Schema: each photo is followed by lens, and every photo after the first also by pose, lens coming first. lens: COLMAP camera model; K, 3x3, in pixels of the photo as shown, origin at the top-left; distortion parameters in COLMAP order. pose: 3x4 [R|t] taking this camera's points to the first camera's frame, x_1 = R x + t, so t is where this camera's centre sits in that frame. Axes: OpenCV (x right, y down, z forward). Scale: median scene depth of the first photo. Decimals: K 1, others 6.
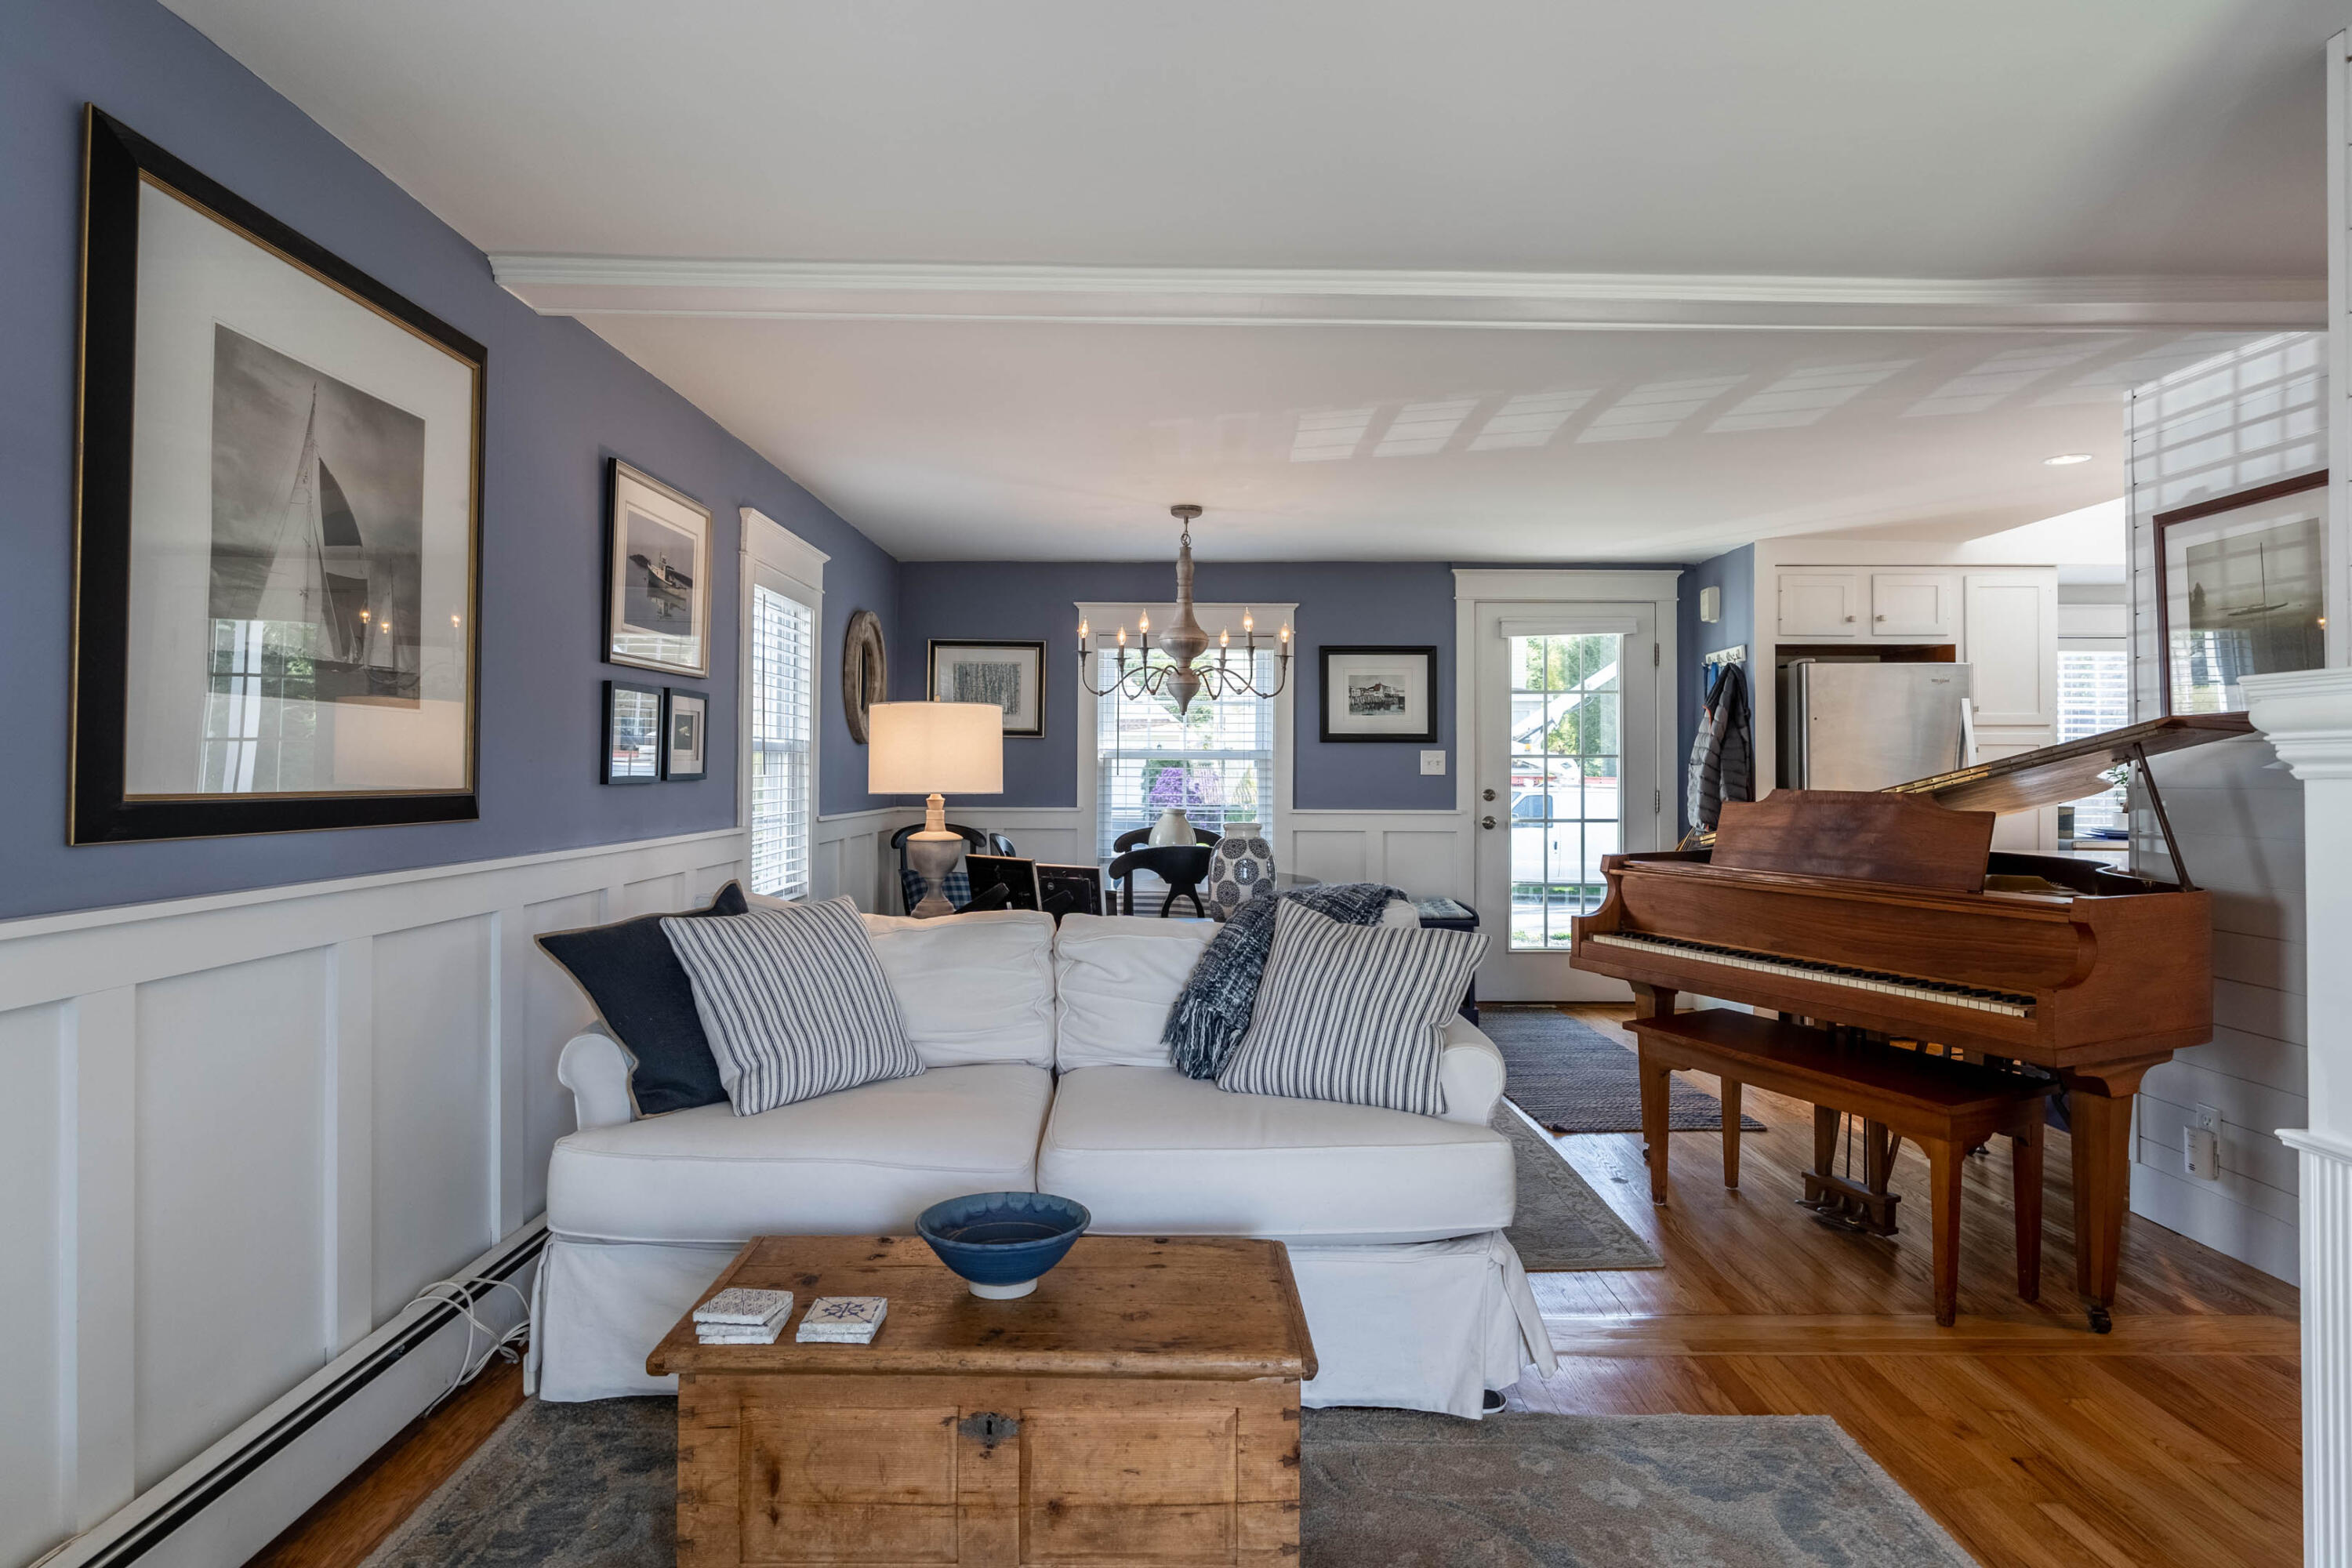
lens RADIAL K [[1218.0, 0, 1176.9], [0, 1218.0, 775.2], [0, 0, 1]] dist [-0.002845, -0.000082]
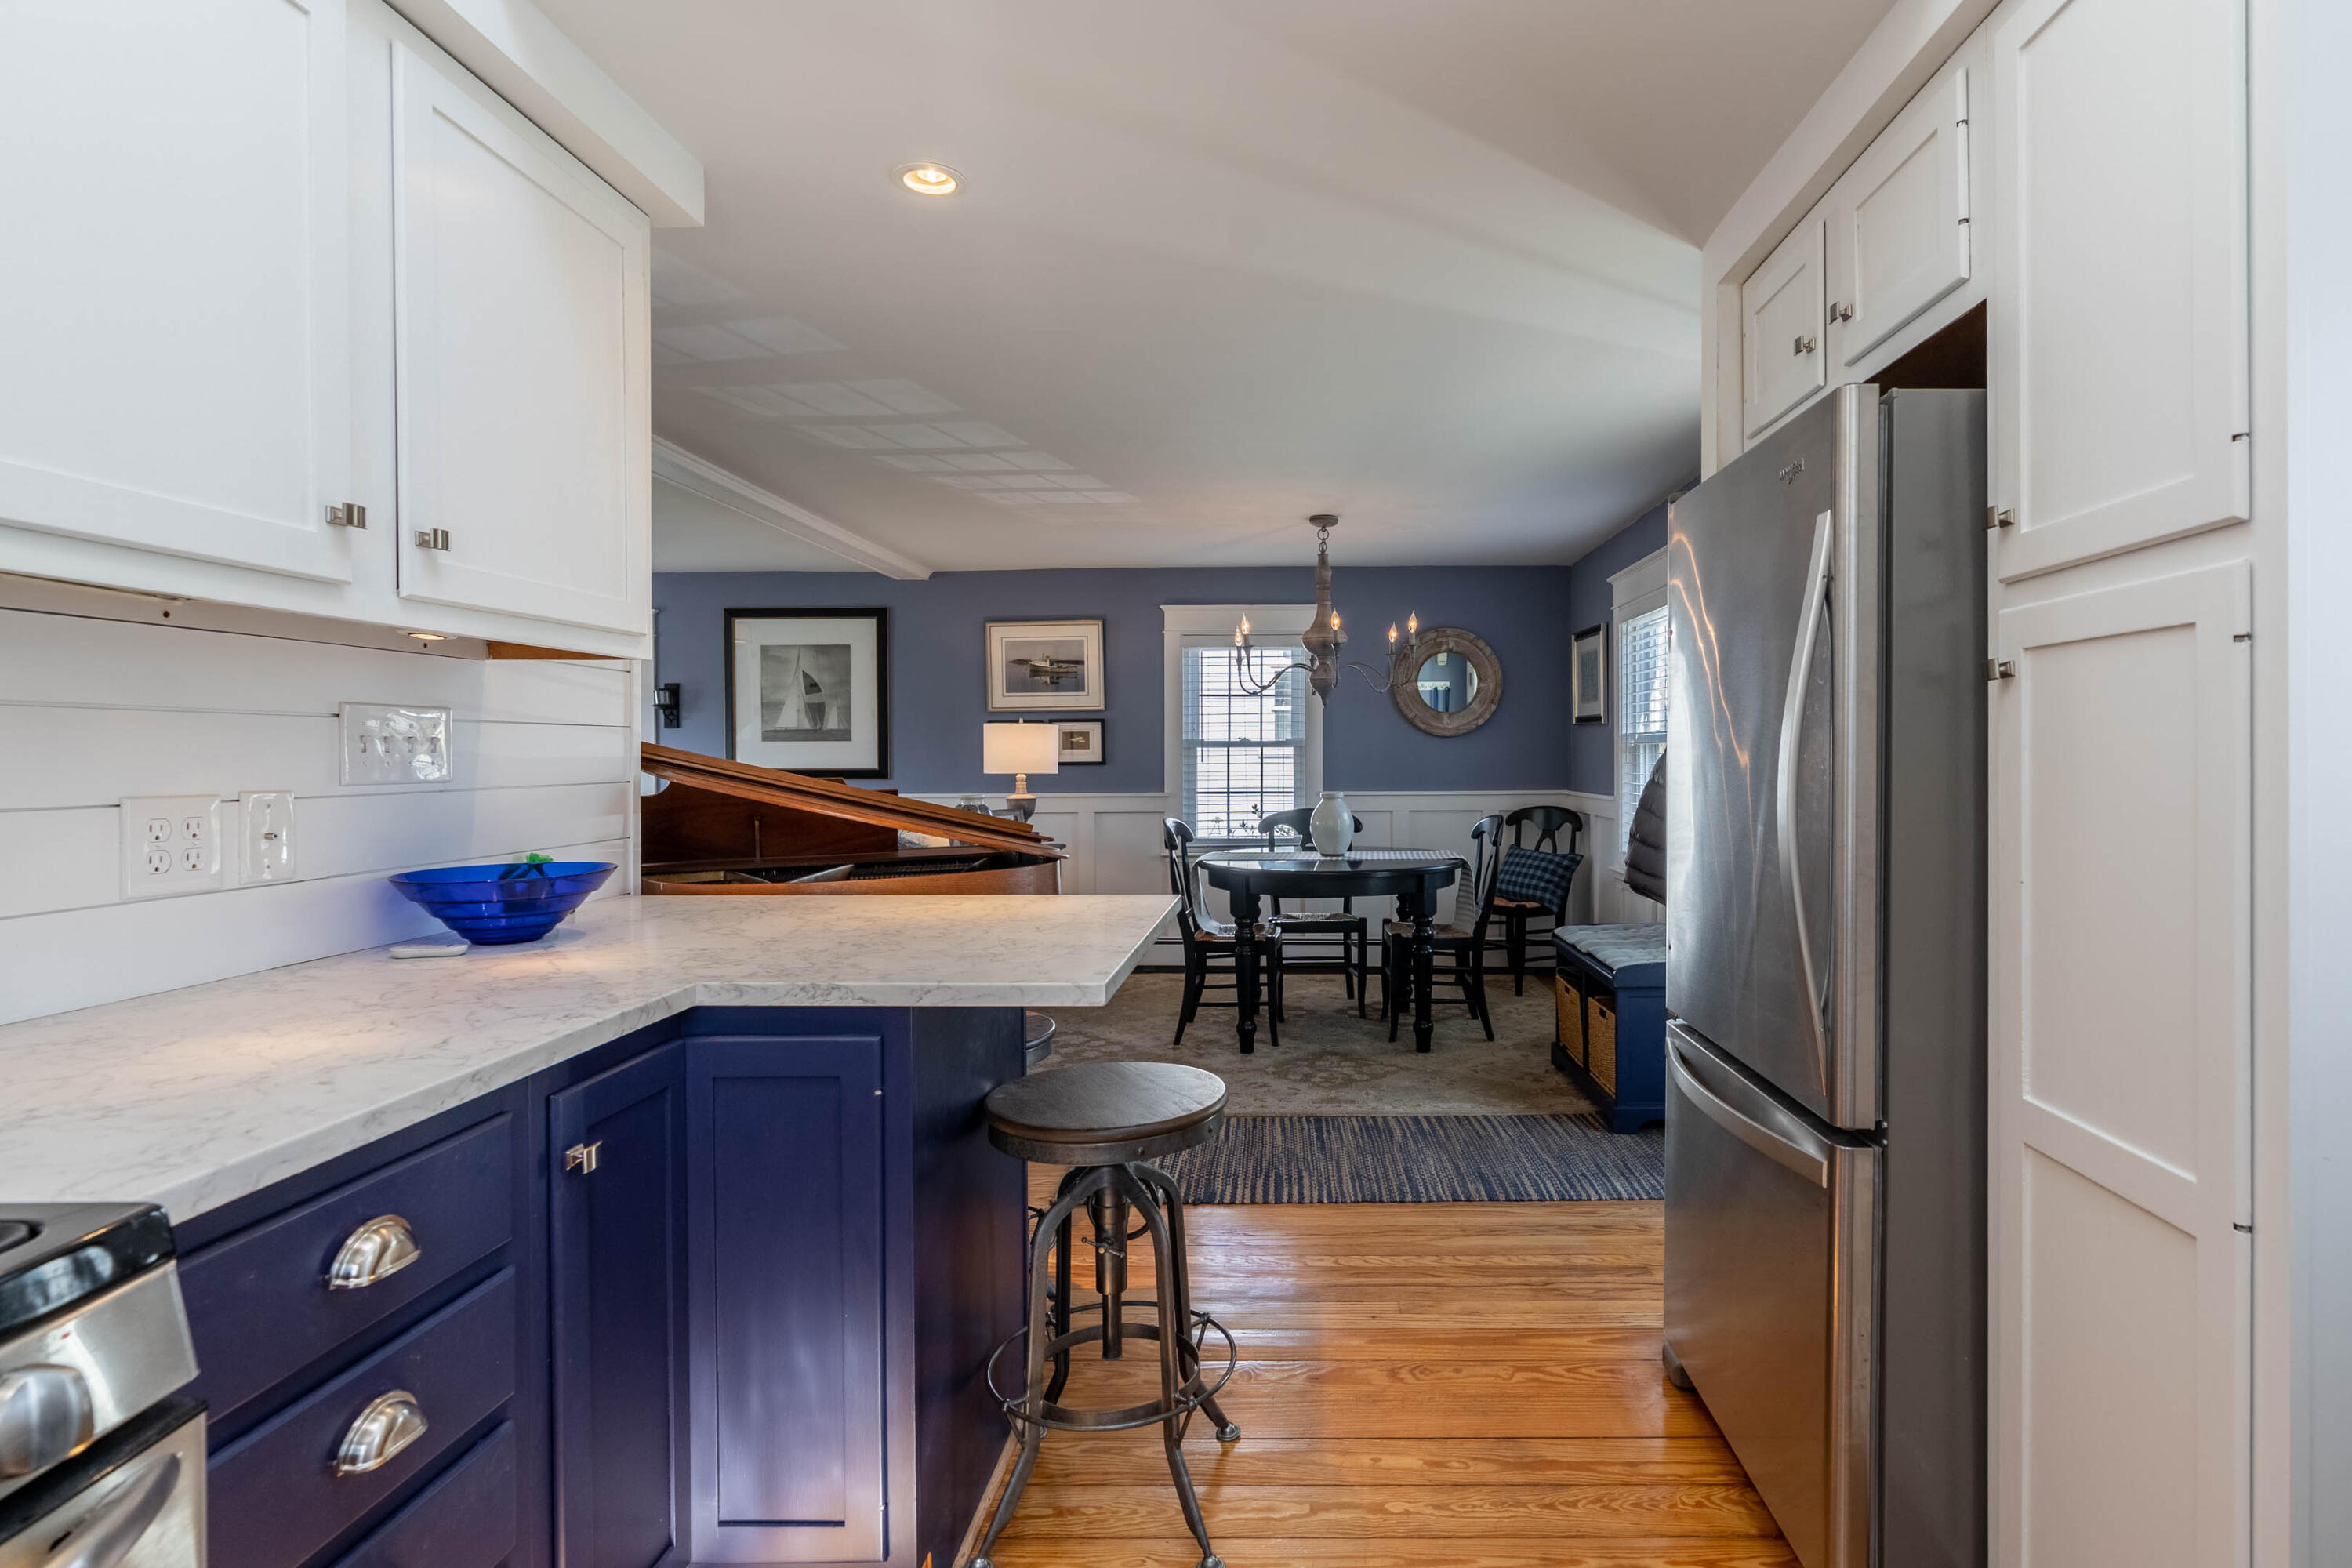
lens RADIAL K [[1080.8, 0, 1176.8], [0, 1080.8, 776.3], [0, 0, 1]] dist [-0.000563, -0.000005]
pose [[-0.008457, 0.004443, -0.999954, 2.039119], [-0.003249, 0.999985, 0.004471, 0.018443], [0.999959, 0.003287, -0.008443, 1.823732]]
